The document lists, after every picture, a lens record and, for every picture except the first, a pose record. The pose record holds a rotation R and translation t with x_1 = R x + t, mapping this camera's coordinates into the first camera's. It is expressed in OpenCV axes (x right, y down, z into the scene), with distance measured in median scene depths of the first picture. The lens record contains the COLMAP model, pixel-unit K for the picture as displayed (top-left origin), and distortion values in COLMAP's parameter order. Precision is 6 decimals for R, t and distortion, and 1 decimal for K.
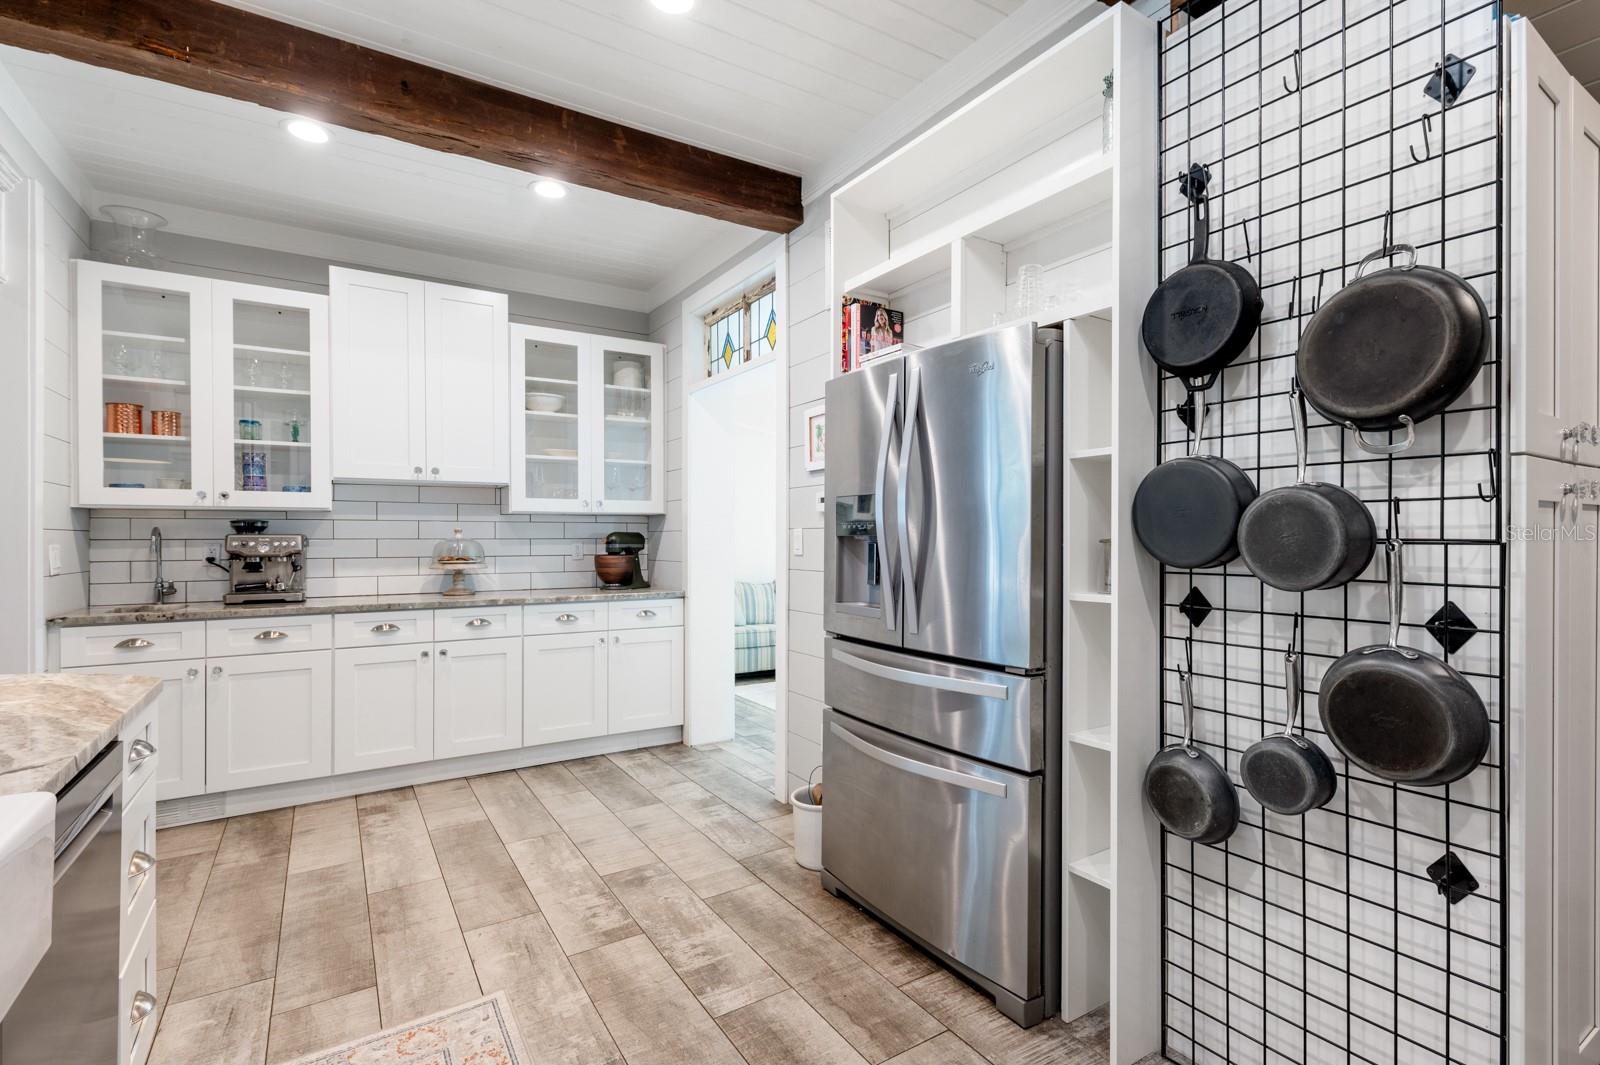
lens RADIAL K [[746.6, 0, 803.3], [0, 746.6, 538.2], [0, 0, 1]] dist [0.012989, -0.000982]
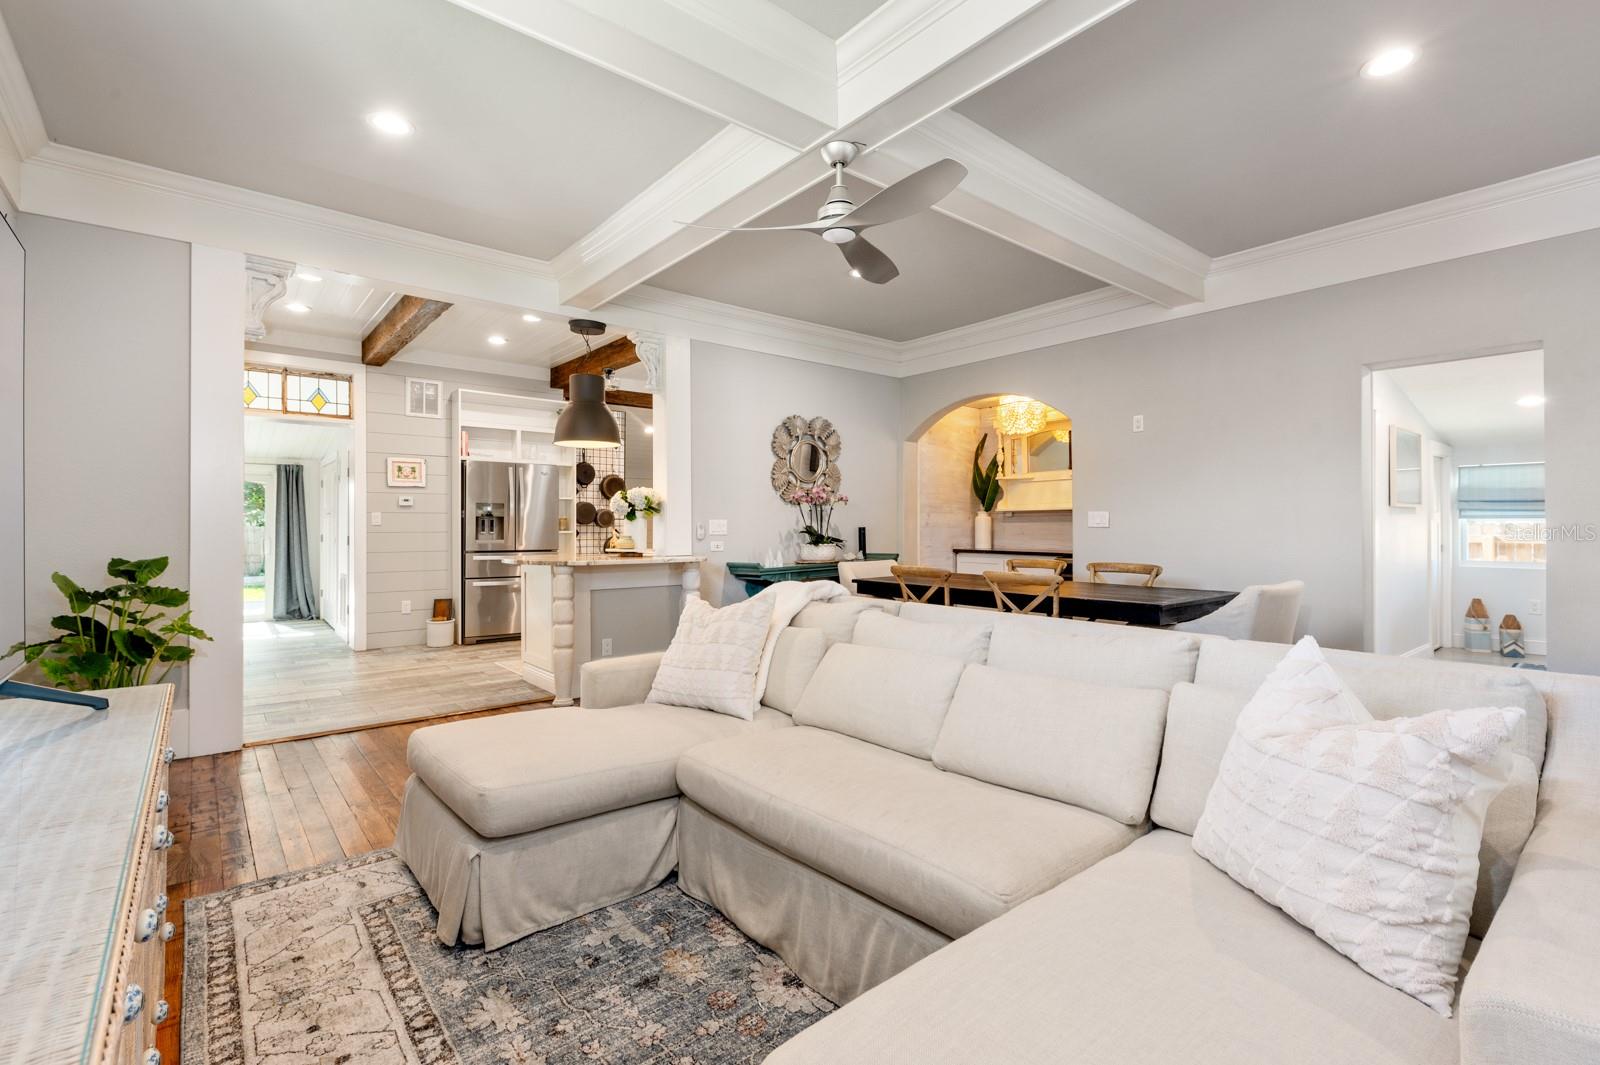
lens RADIAL K [[718.6, 0, 809.0], [0, 718.6, 520.7], [0, 0, 1]] dist [0.010414, -0.000105]
pose [[-0.131264, 0.010914, 0.991287, -1.989758], [0.002994, 0.999939, -0.010613, 0.032319], [-0.991343, 0.001575, -0.131288, 0.074338]]
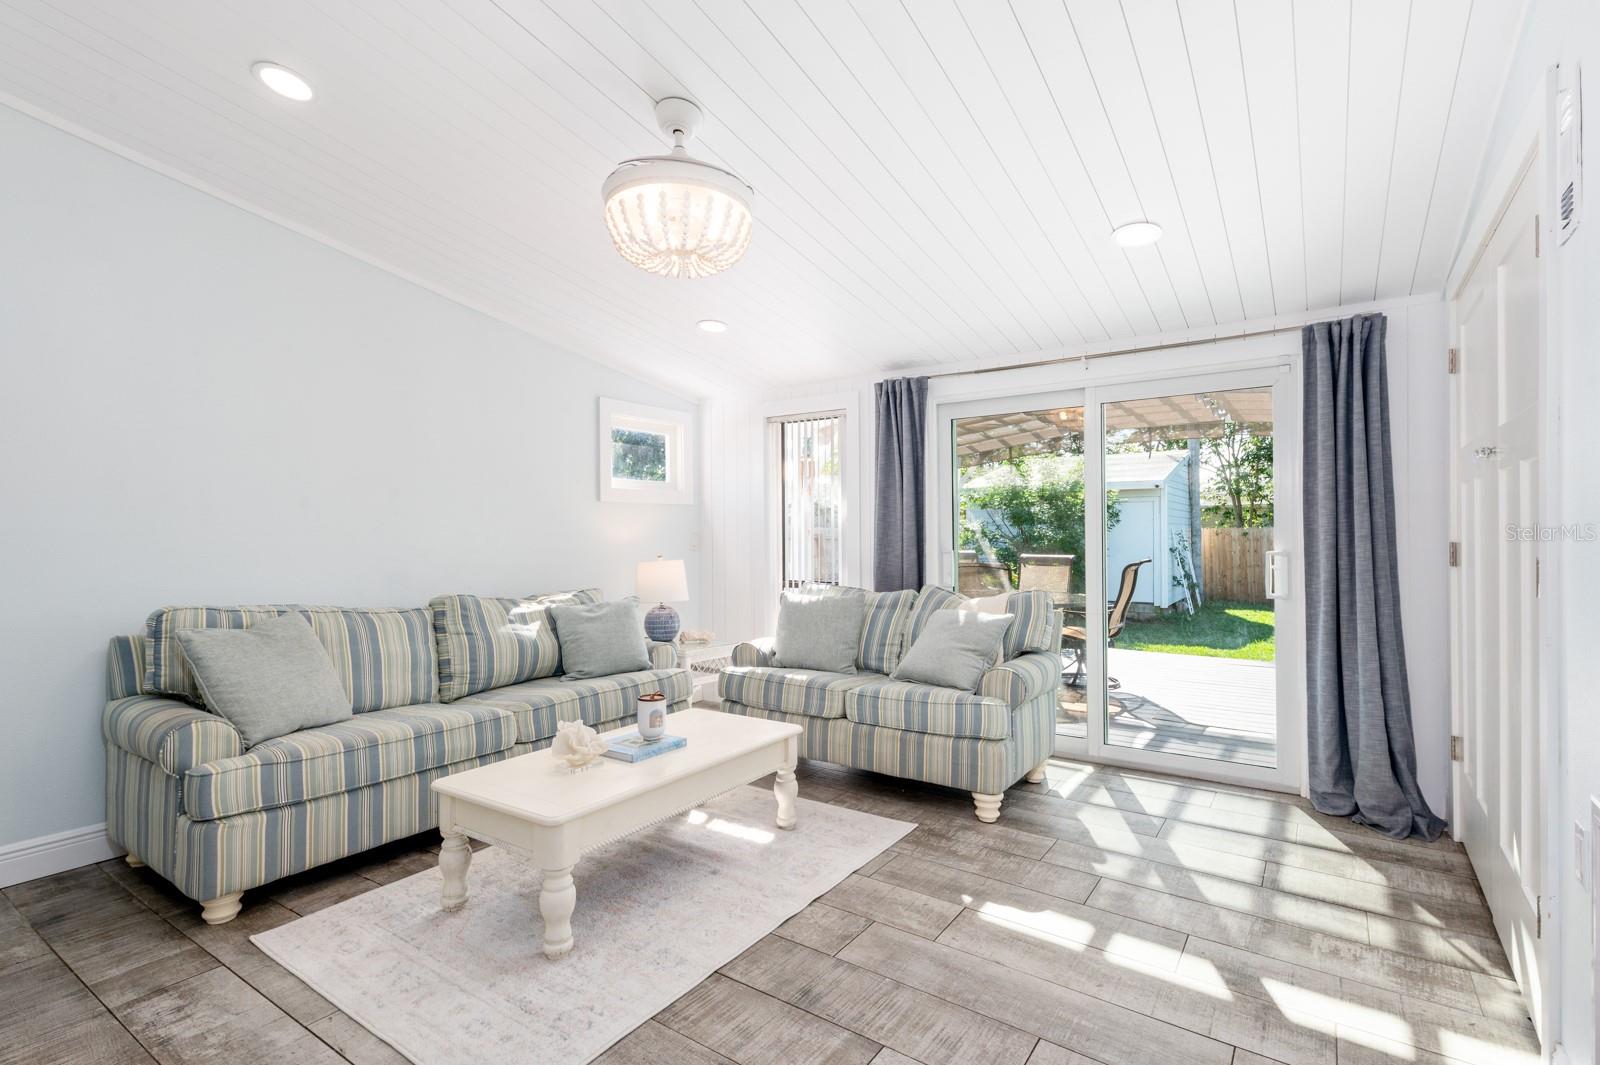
lens RADIAL K [[758.8, 0, 806.7], [0, 758.8, 528.8], [0, 0, 1]] dist [0.005147, -0.000295]
pose [[0.918855, -0.000628, 0.394594, -0.028815], [0.004627, 0.999947, -0.009182, 0.040254], [-0.394567, 0.010263, 0.918810, 1.052696]]
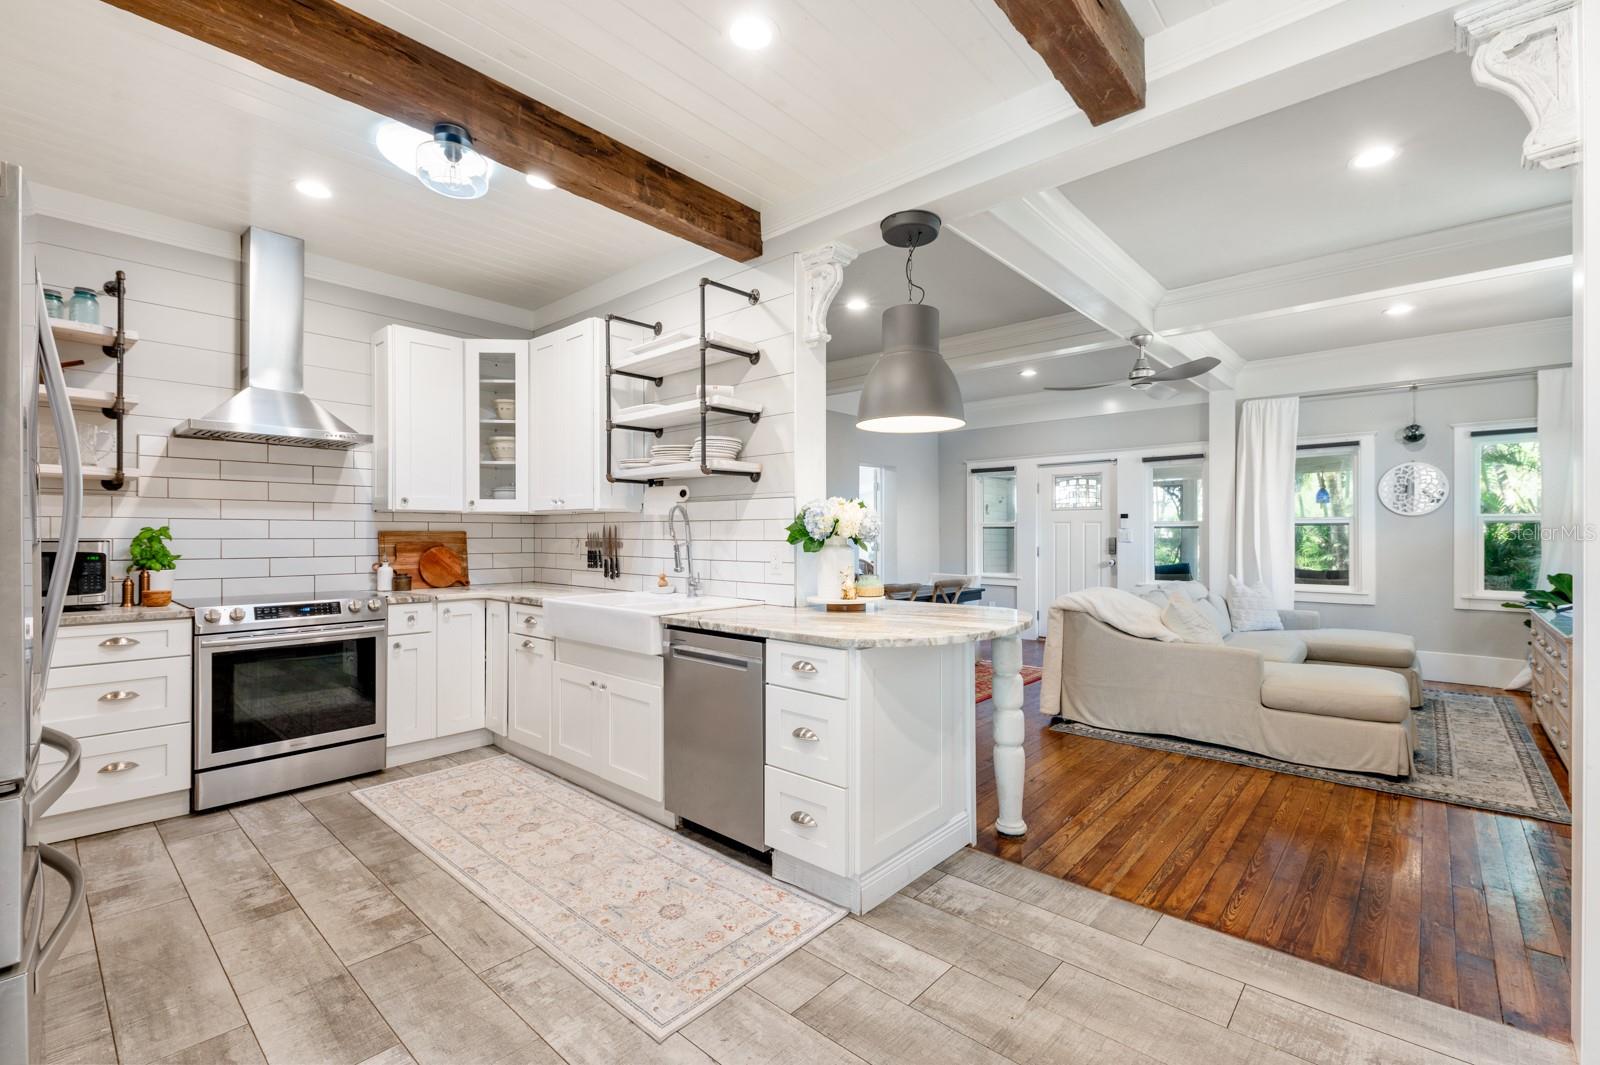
lens RADIAL K [[697.3, 0, 803.9], [0, 697.3, 534.9], [0, 0, 1]] dist [0.008410, -0.000374]
pose [[-0.963213, 0.002015, -0.268731, -0.200590], [0.002050, 0.999998, 0.000151, -0.005244], [0.268731, -0.000405, -0.963215, 1.069215]]
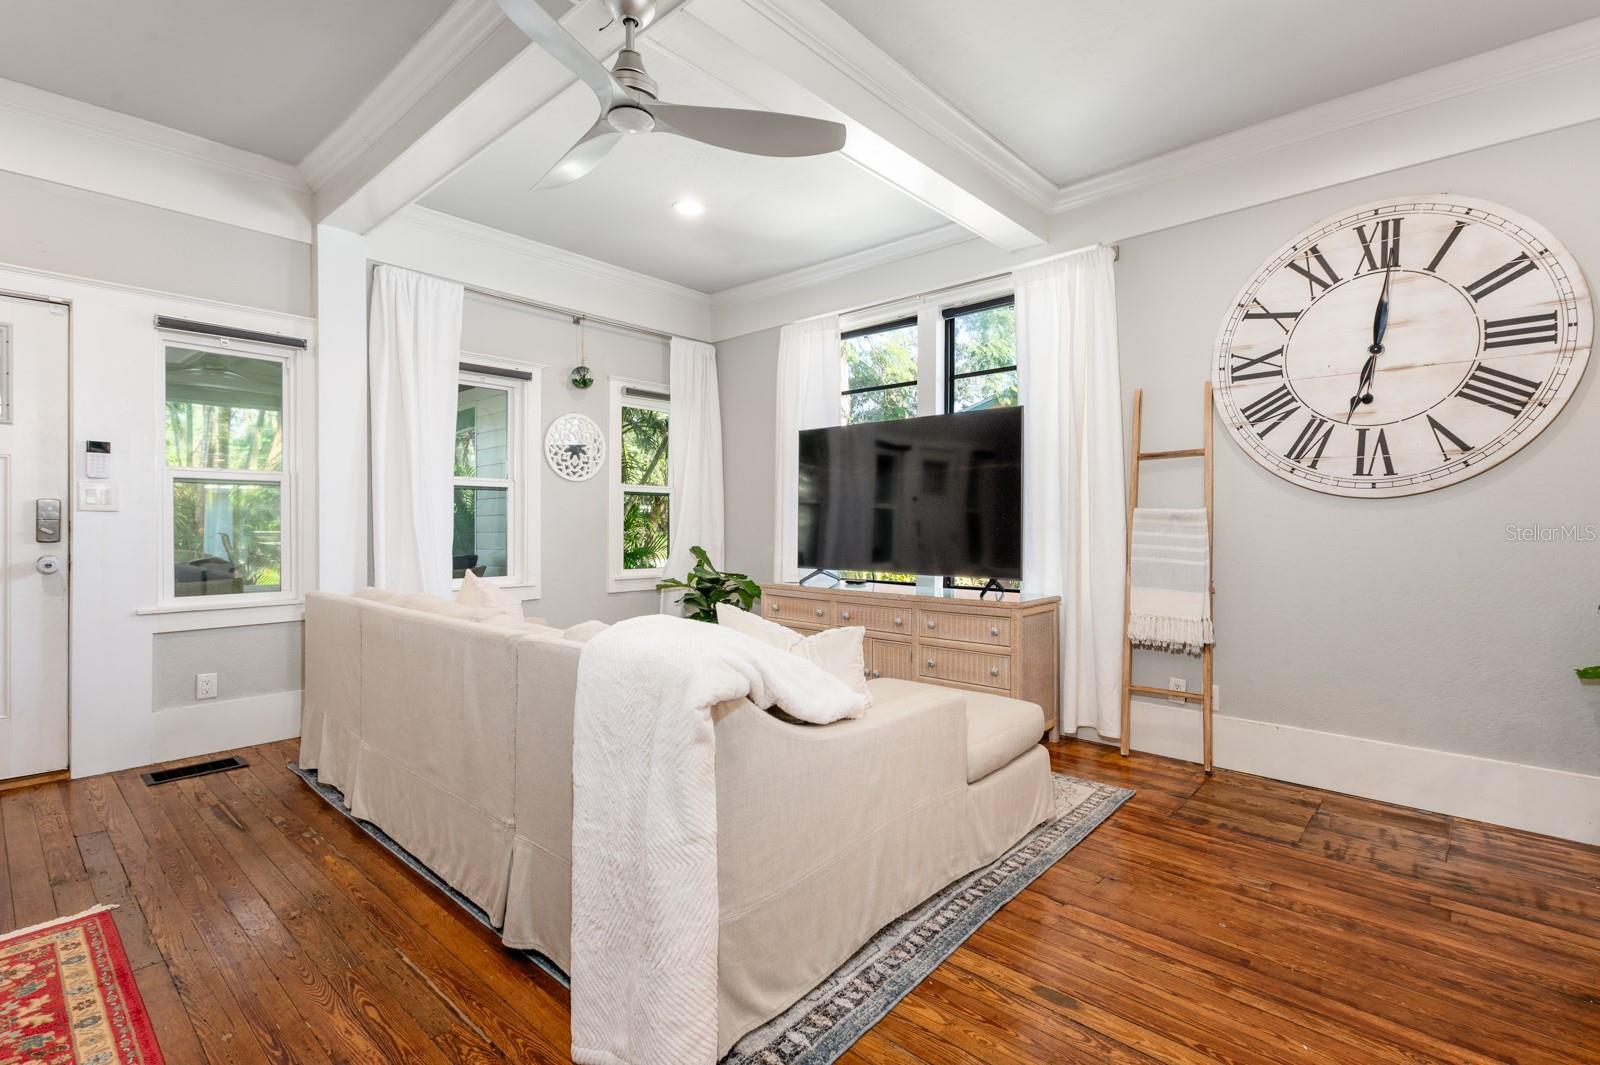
lens RADIAL K [[732.8, 0, 808.2], [0, 732.8, 527.2], [0, 0, 1]] dist [0.013538, -0.004770]
pose [[0.261860, 0.007055, -0.965080, -0.586132], [-0.002659, 0.999975, 0.006589, 0.029668], [0.965102, 0.000840, 0.261873, -0.081599]]
